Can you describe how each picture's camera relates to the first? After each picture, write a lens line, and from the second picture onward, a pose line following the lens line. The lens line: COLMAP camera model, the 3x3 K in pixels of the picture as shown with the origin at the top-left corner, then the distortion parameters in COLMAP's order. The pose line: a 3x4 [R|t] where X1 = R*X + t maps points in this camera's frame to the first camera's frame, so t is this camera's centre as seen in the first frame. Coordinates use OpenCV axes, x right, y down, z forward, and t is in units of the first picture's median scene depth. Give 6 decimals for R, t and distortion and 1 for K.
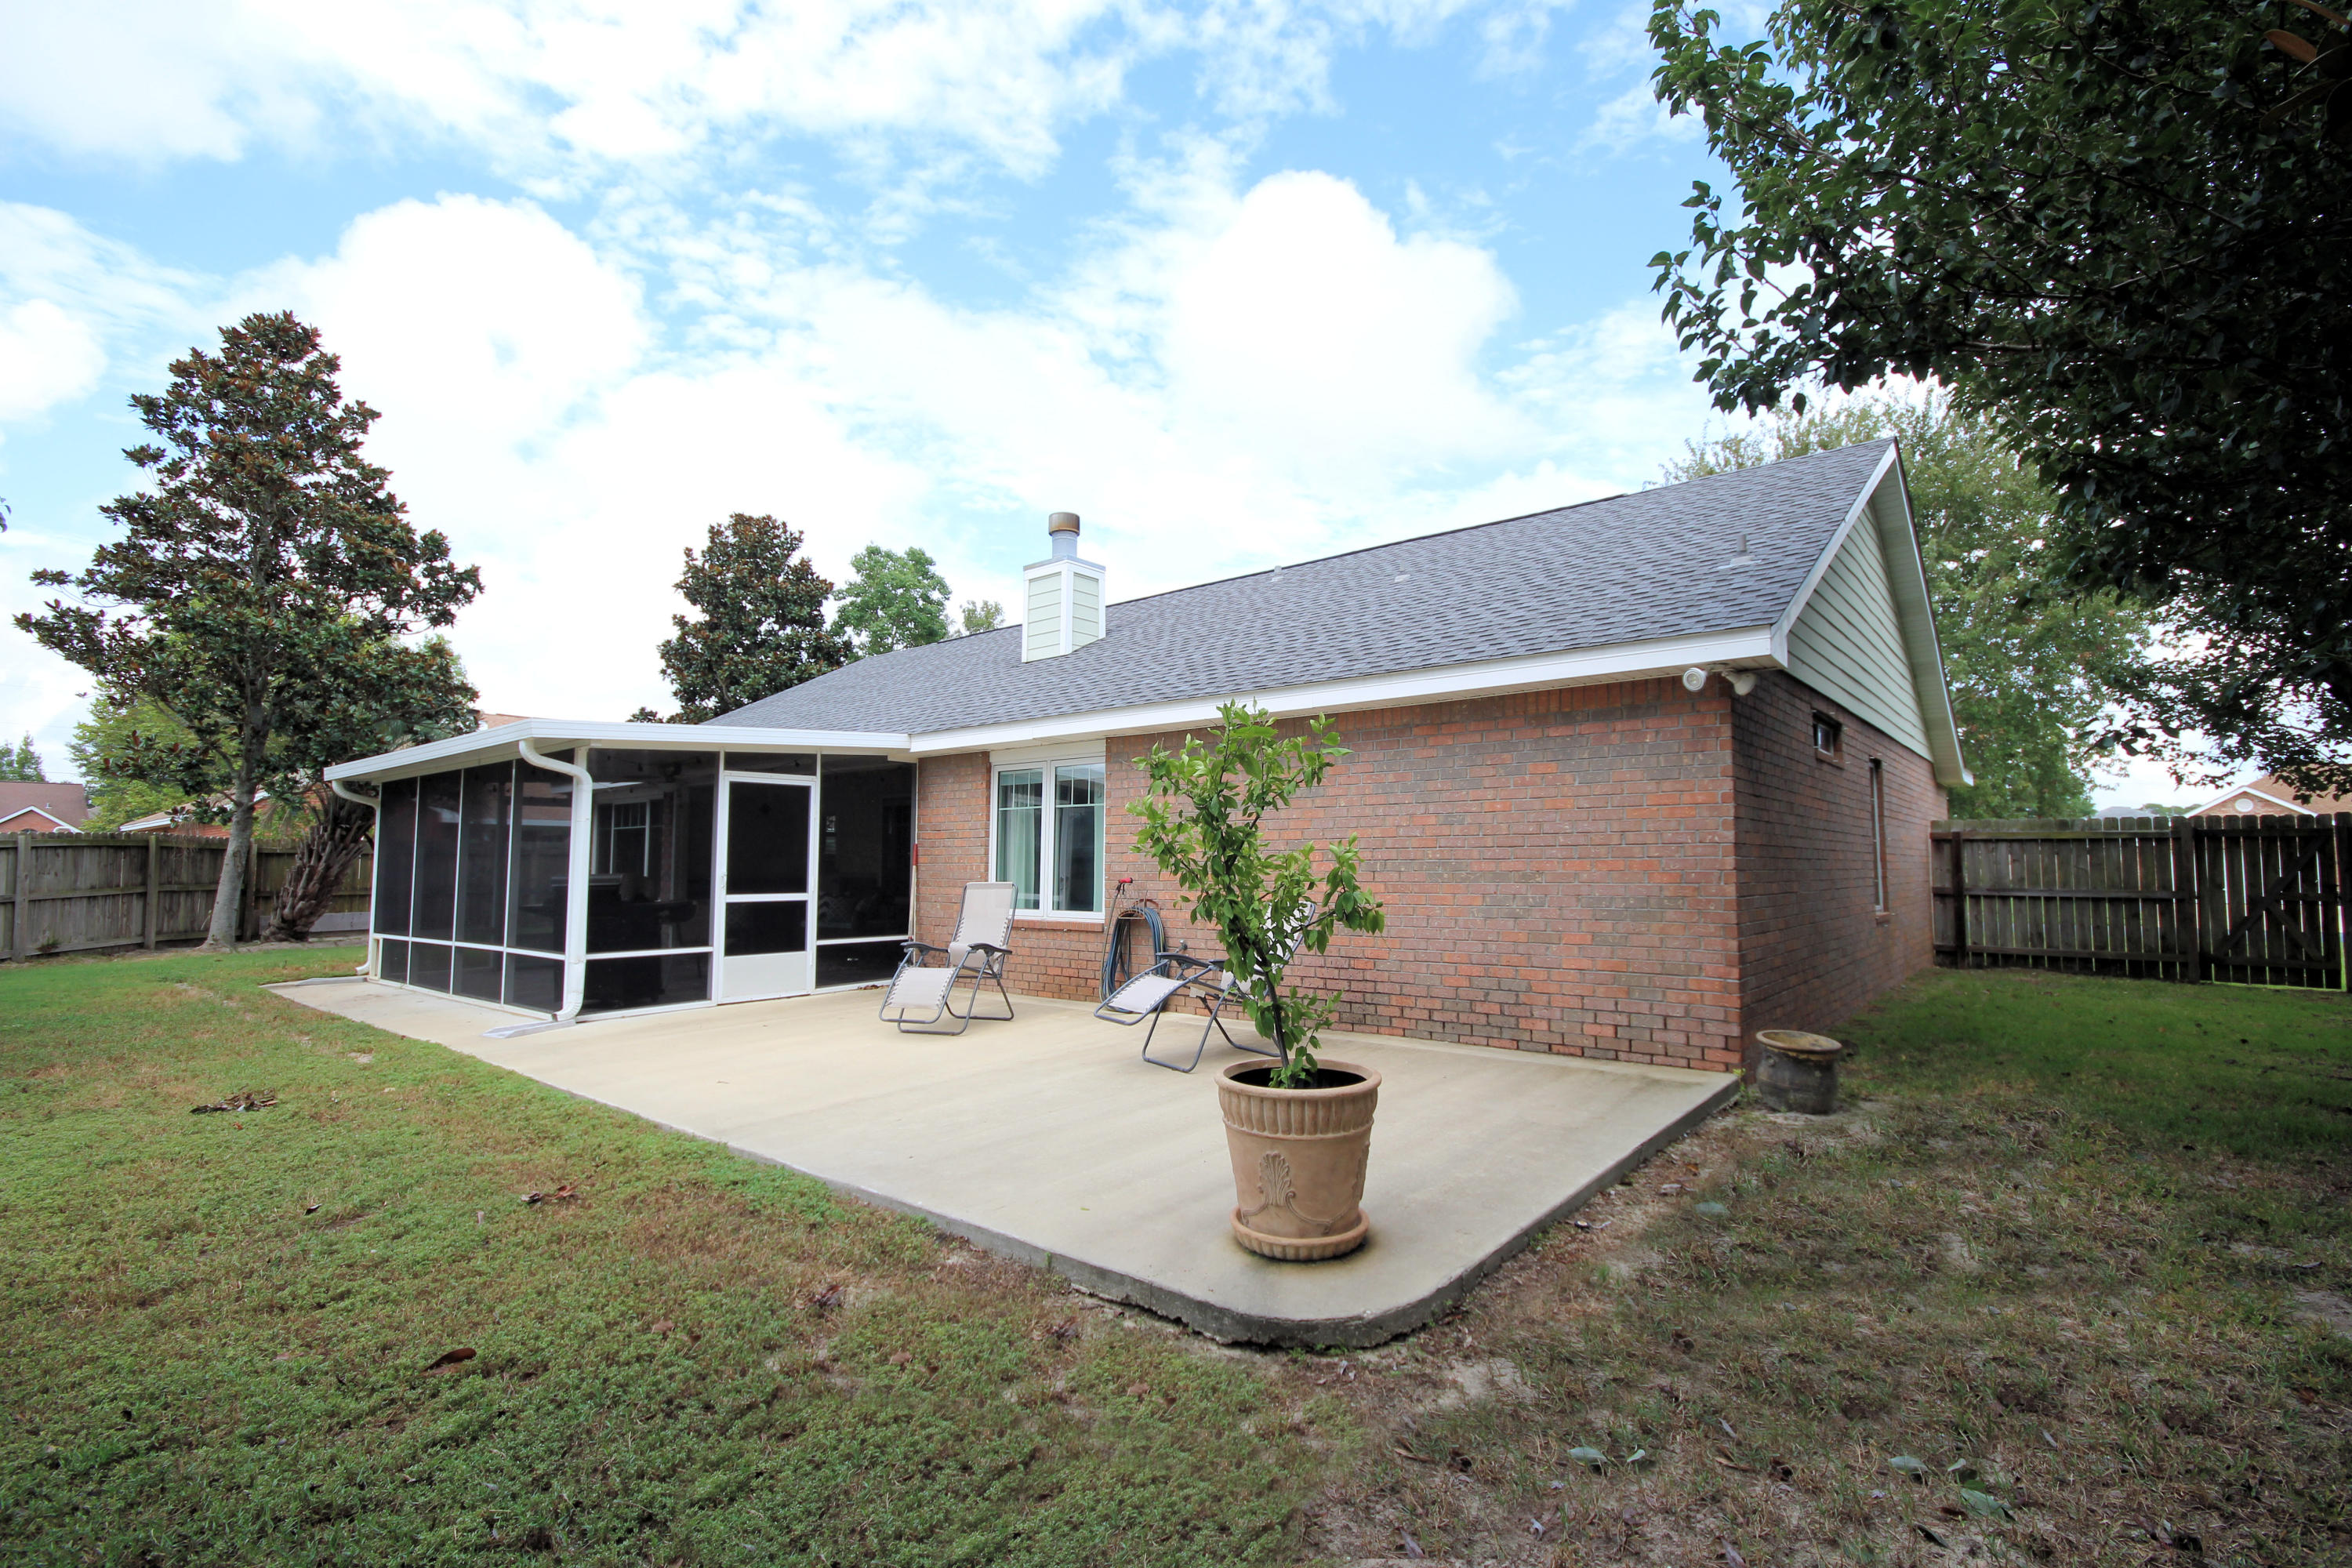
lens RADIAL K [[1089.2, 0, 1177.2], [0, 1089.2, 791.1], [0, 0, 1]] dist [-0.002407, -0.004882]
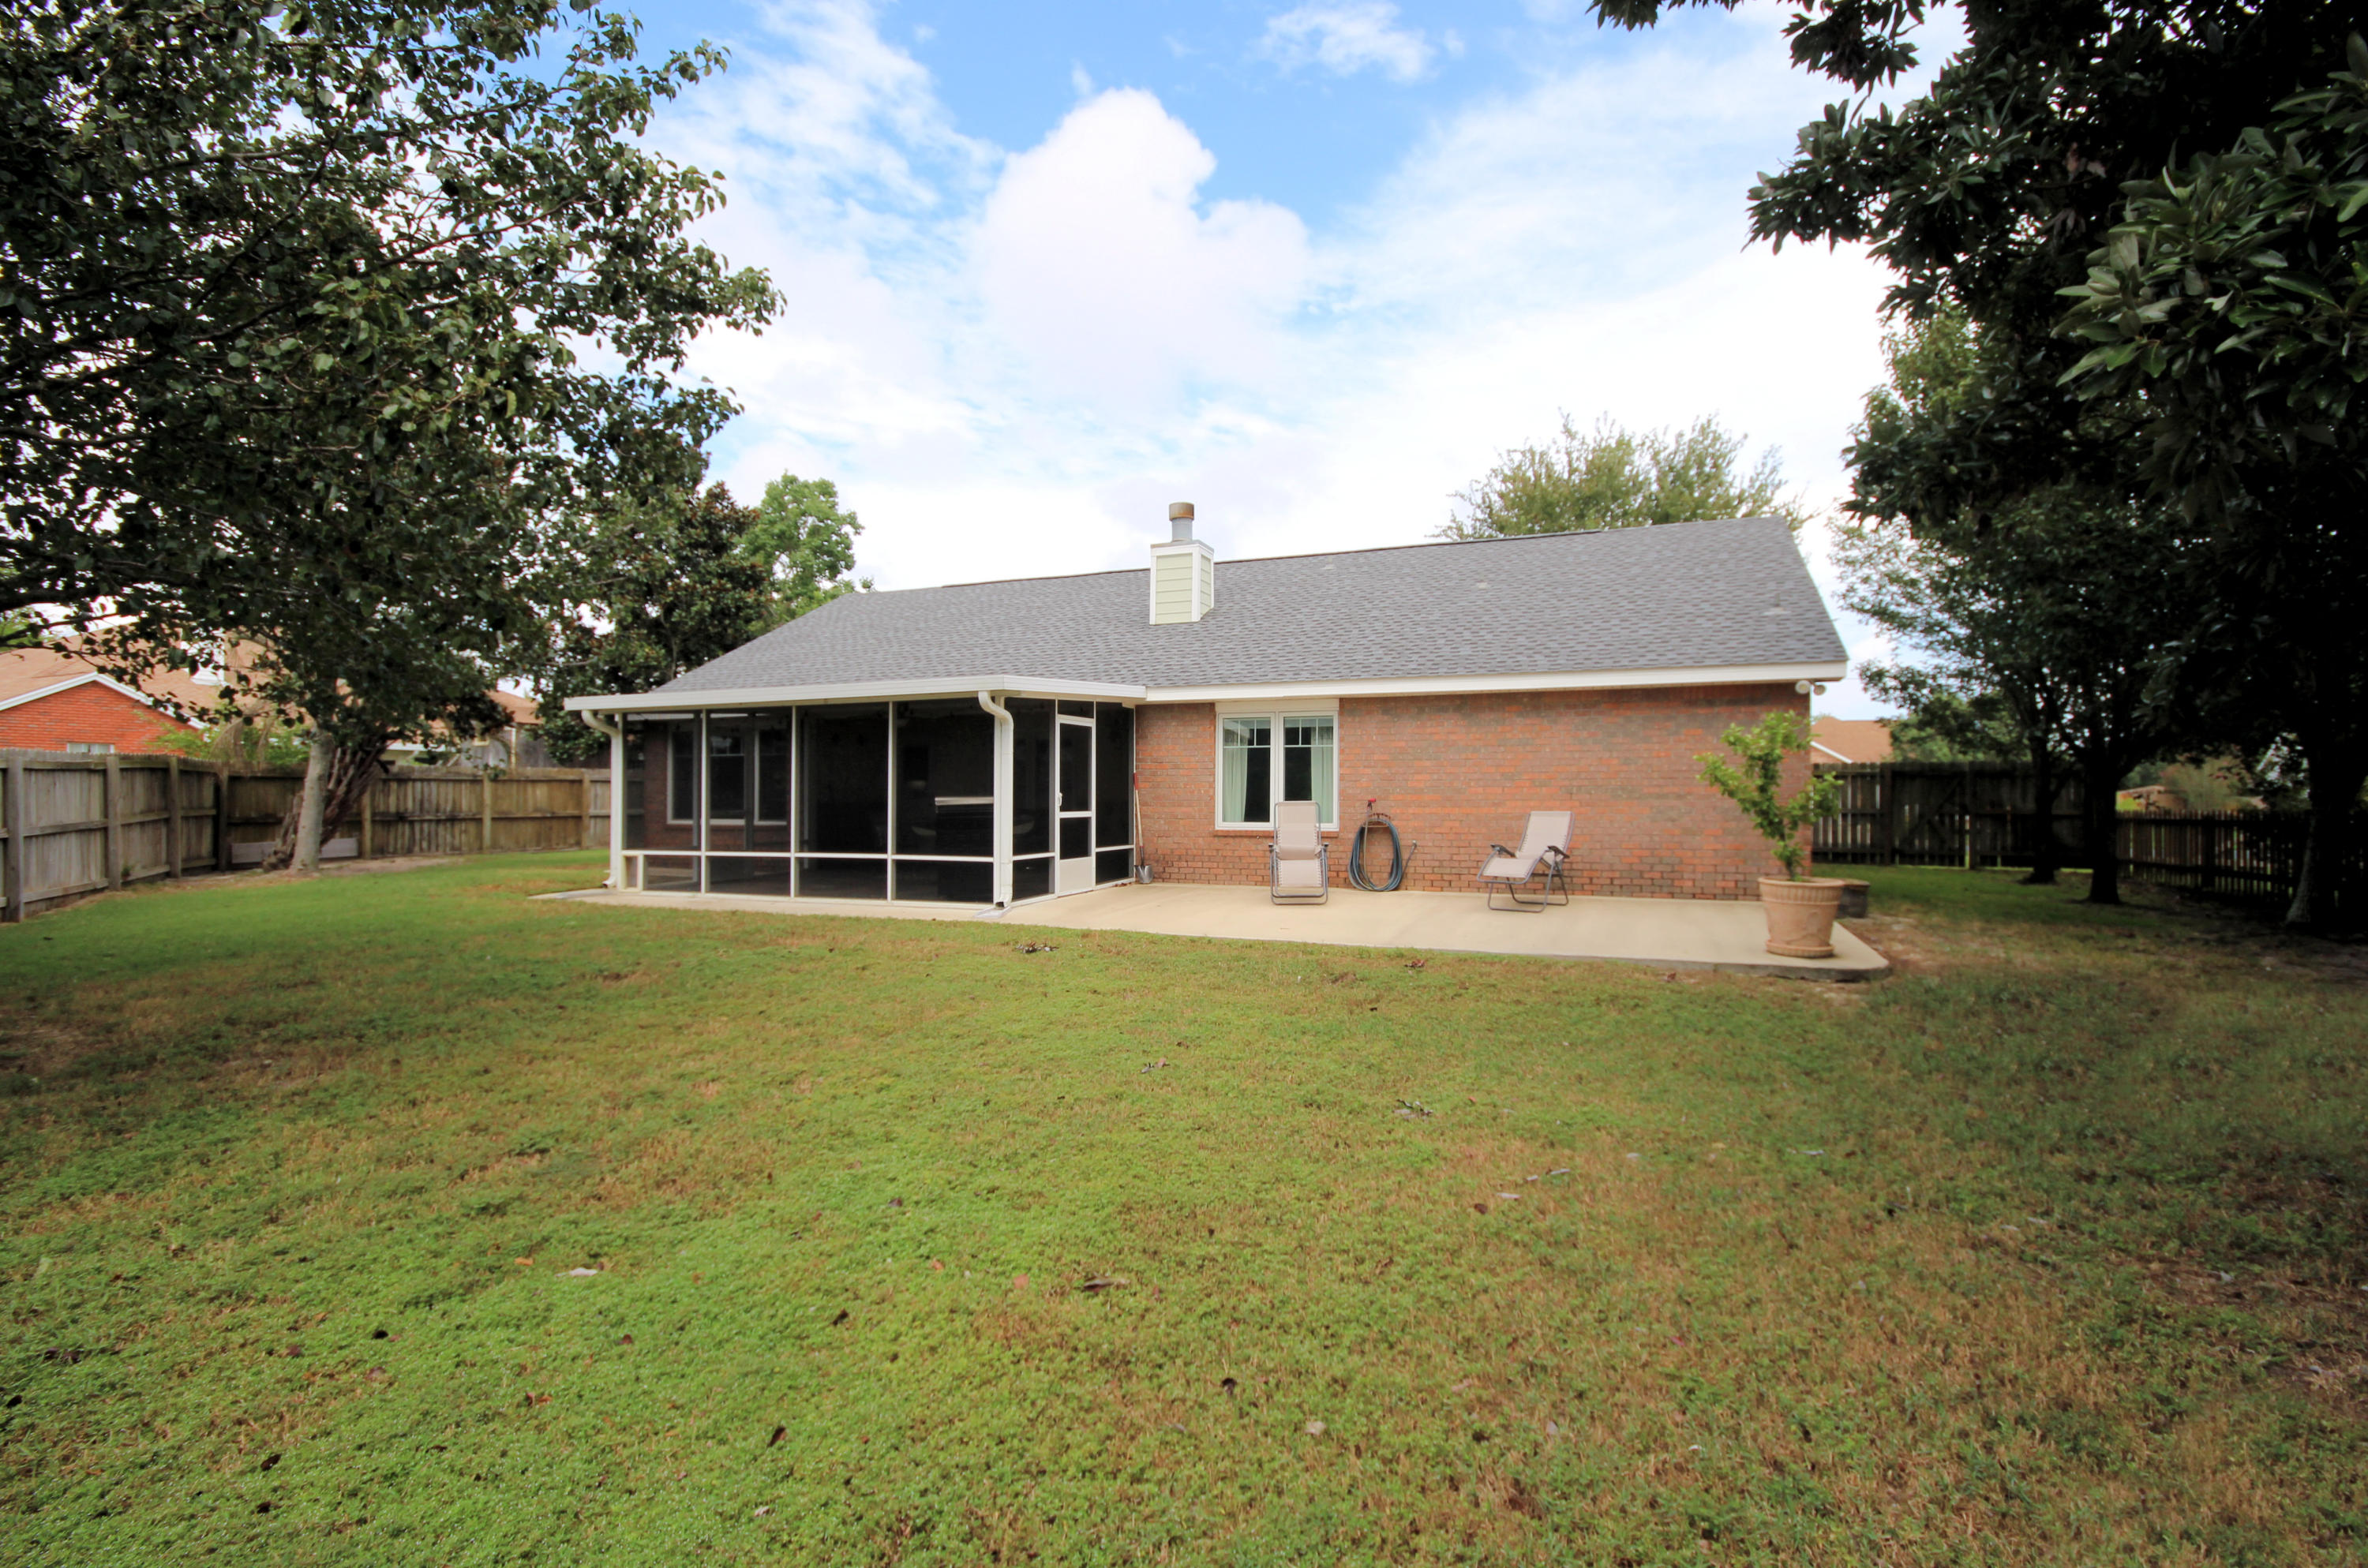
lens RADIAL K [[1096.5, 0, 1202.9], [0, 1096.5, 794.5], [0, 0, 1]] dist [-0.002407, -0.004882]
pose [[0.951254, 0.001998, 0.308401, -0.609487], [-0.022621, 0.997737, 0.063312, -0.010044], [-0.307577, -0.067202, 0.949147, -0.257142]]
